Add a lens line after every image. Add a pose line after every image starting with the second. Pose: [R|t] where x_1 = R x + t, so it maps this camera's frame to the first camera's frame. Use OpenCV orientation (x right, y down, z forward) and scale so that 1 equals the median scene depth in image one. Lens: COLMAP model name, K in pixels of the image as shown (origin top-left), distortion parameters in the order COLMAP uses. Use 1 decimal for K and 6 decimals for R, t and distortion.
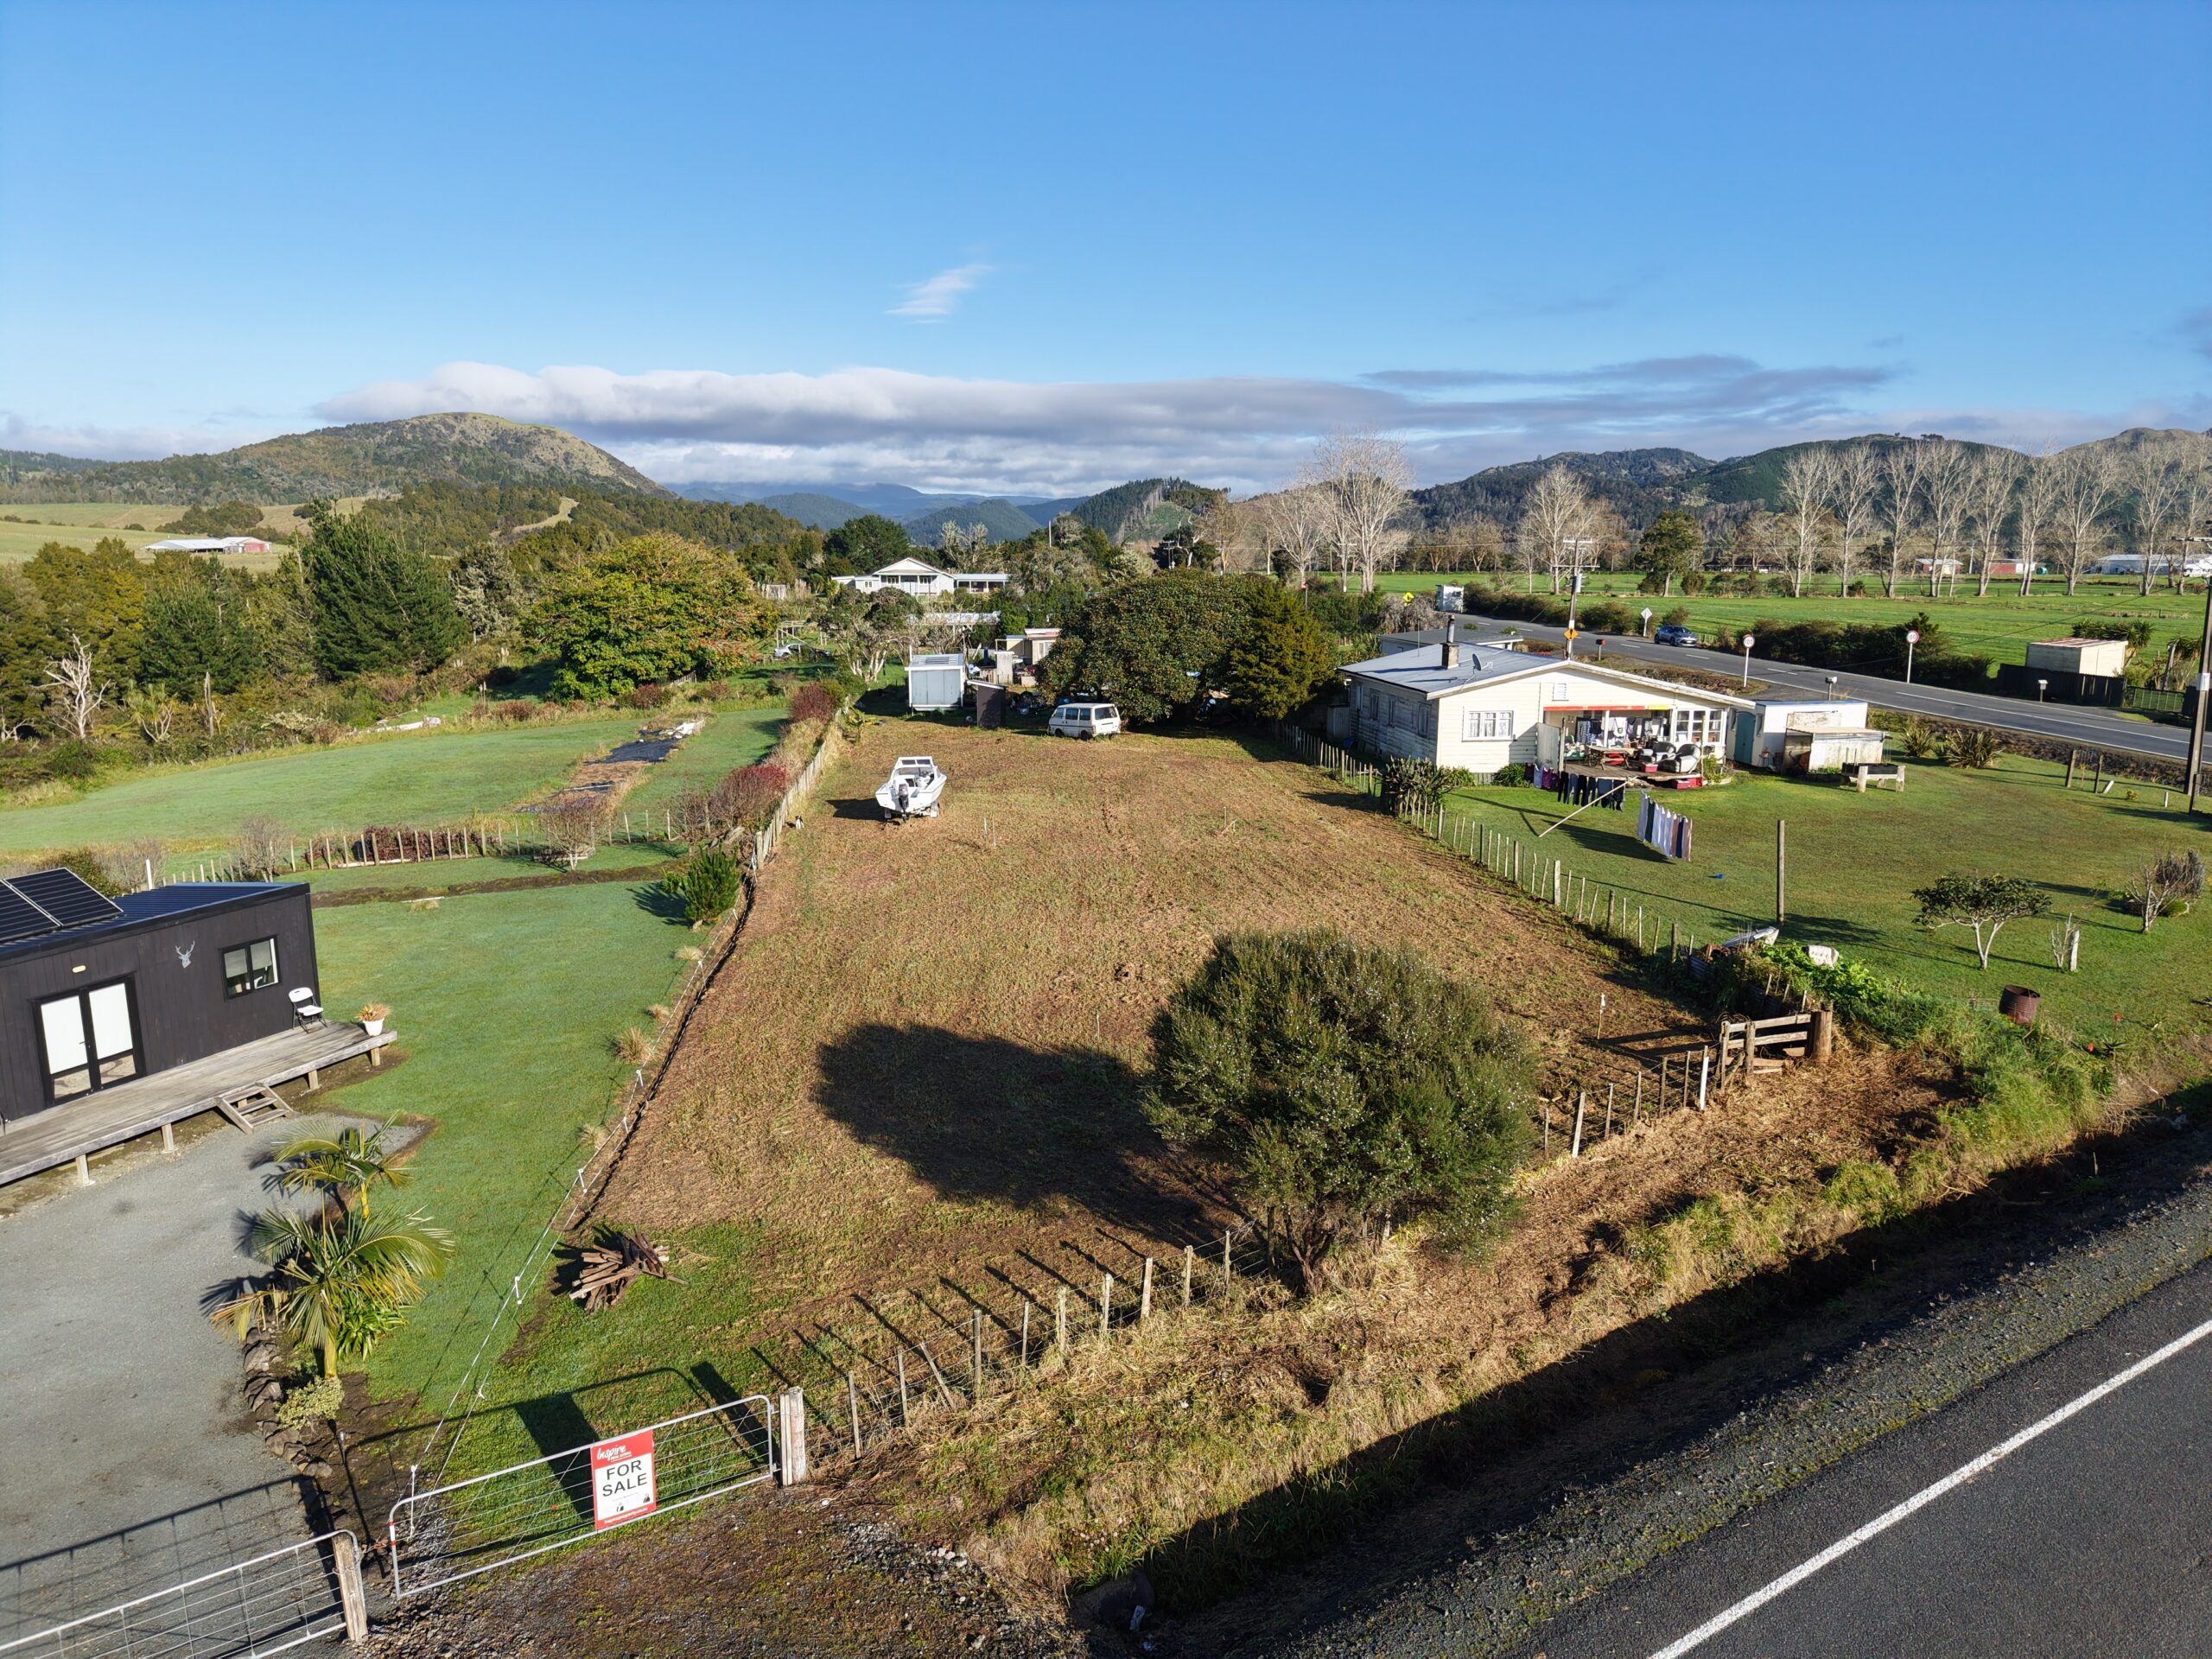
lens RADIAL K [[1670.2, 0, 1106.0], [0, 1670.2, 829.5], [0, 0, 1]] dist [0.001142, -0.006482]
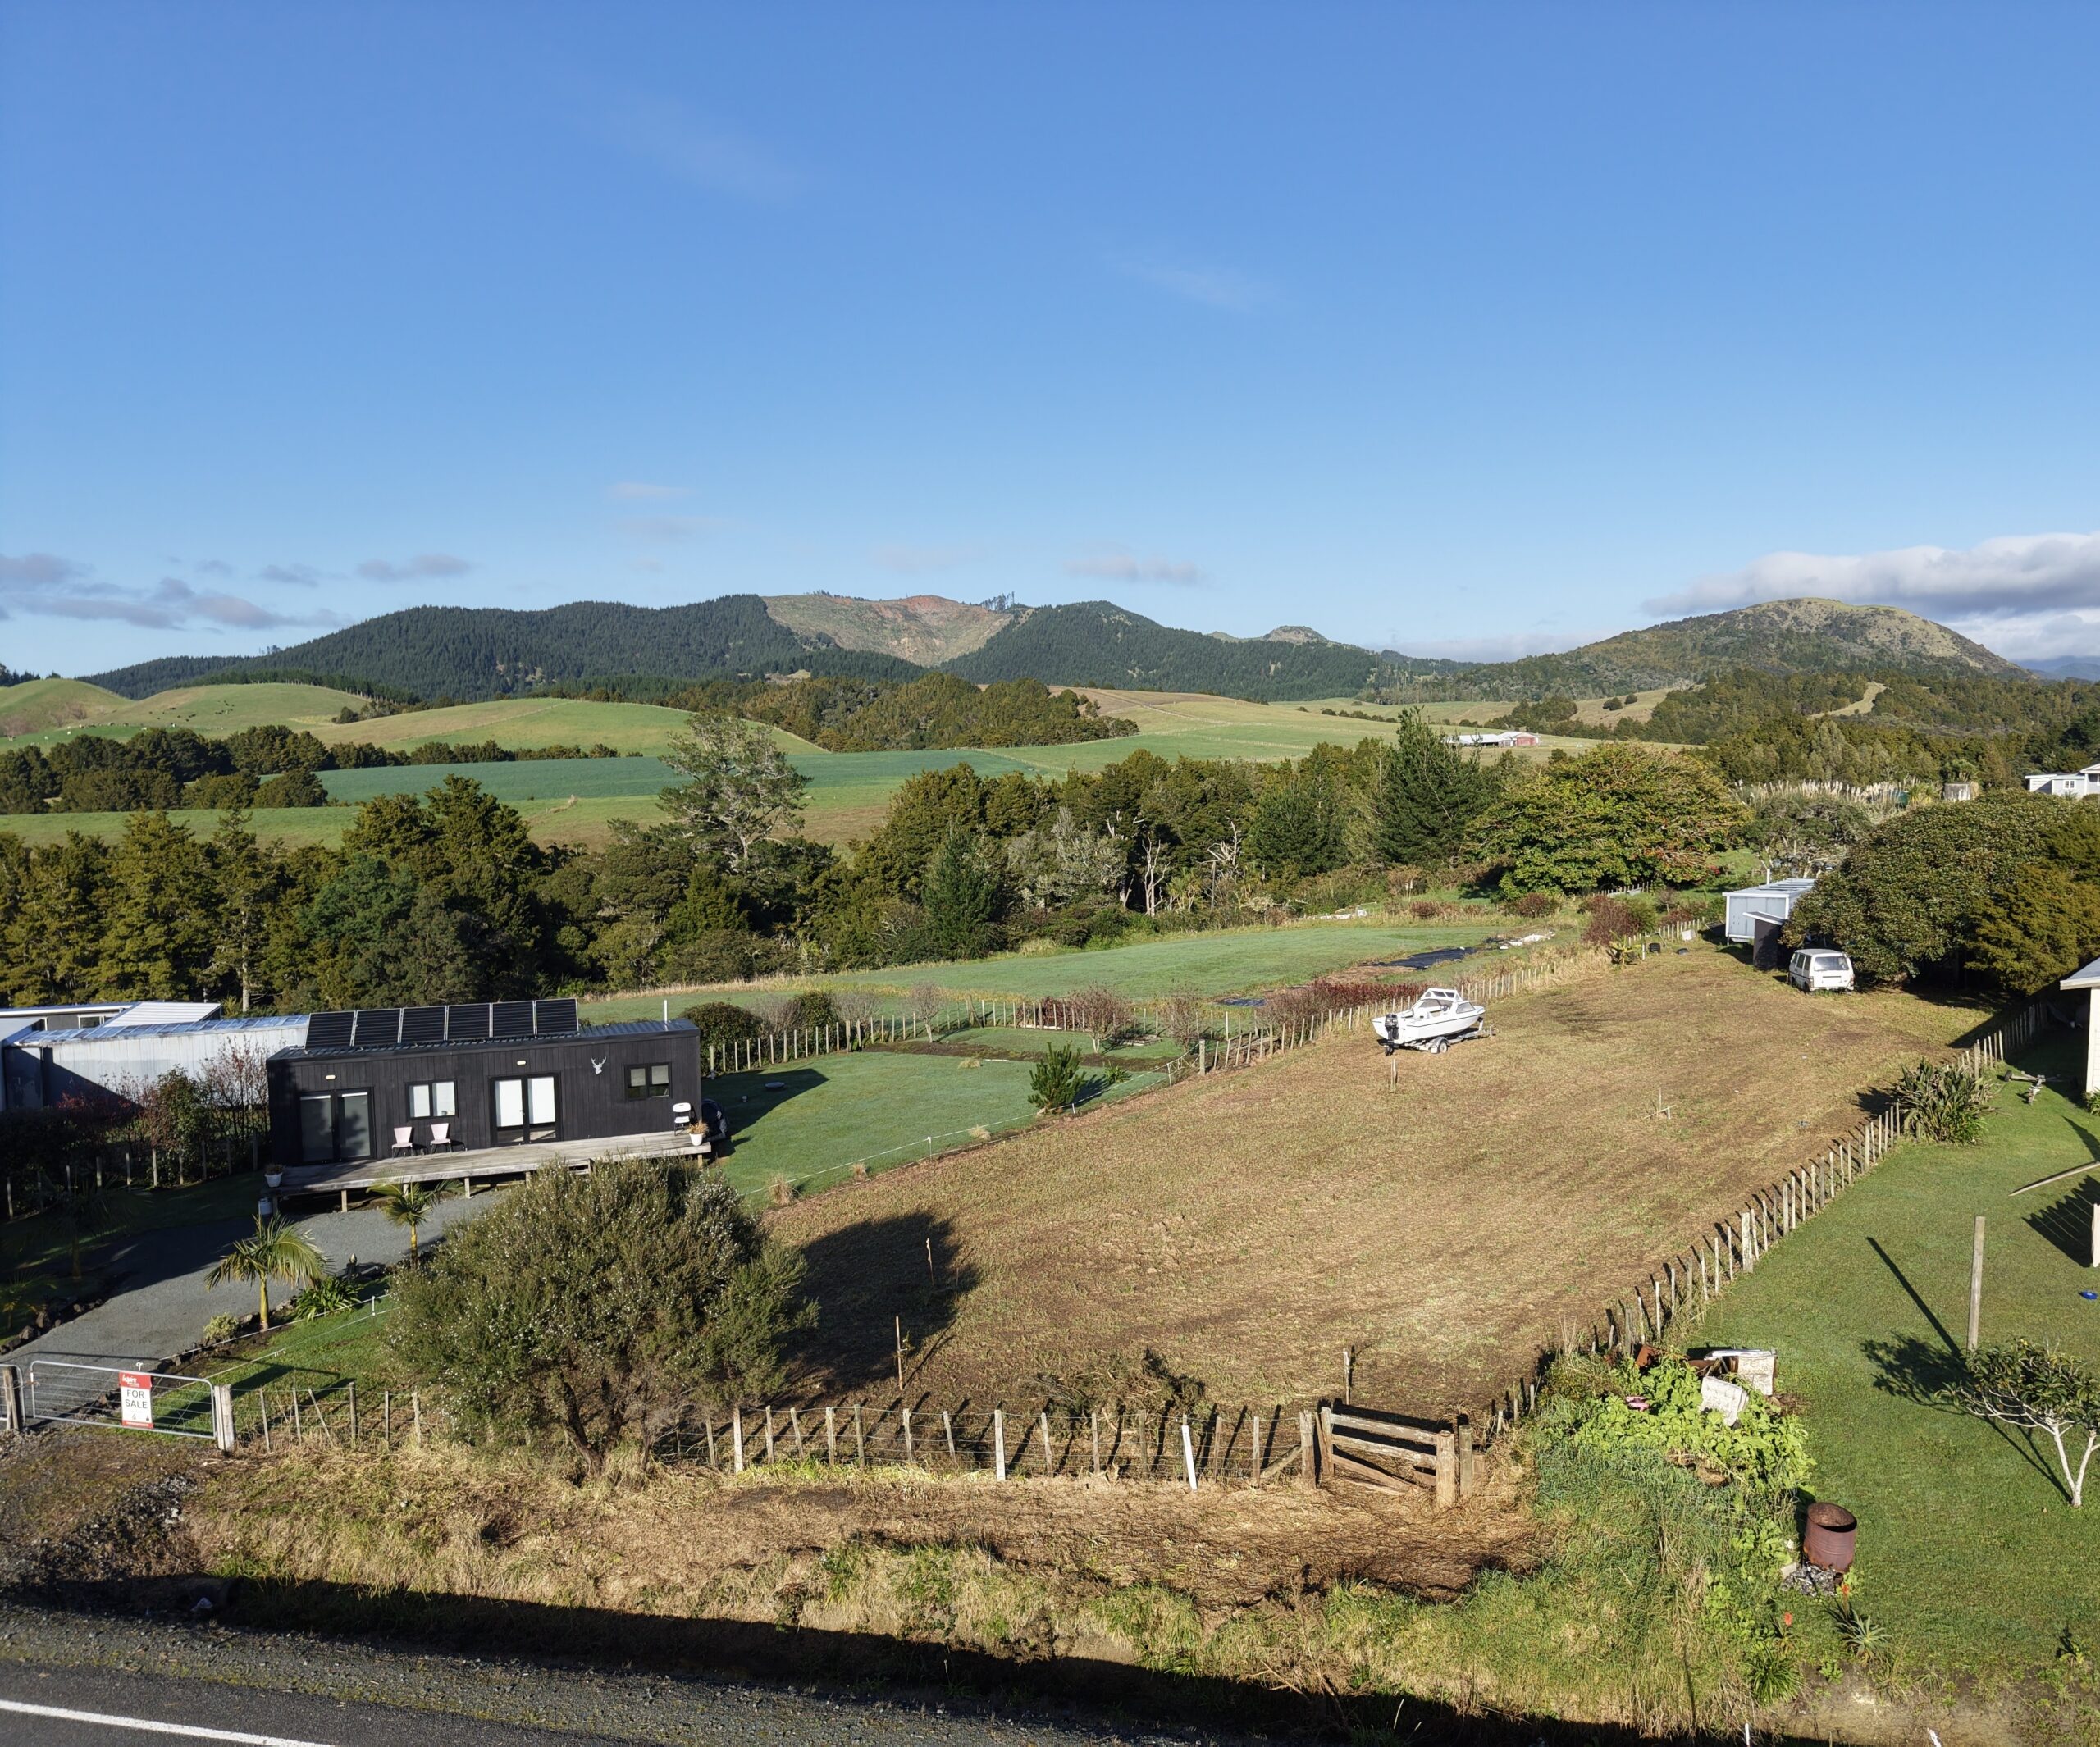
lens RADIAL K [[1684.4, 0, 1050.0], [0, 1684.4, 873.5], [0, 0, 1]] dist [0.084267, -0.139547]
pose [[0.638239, 0.055085, -0.767865, 0.271286], [-0.115324, 0.993023, -0.024618, -0.032930], [0.761152, 0.104265, 0.640138, 0.098033]]
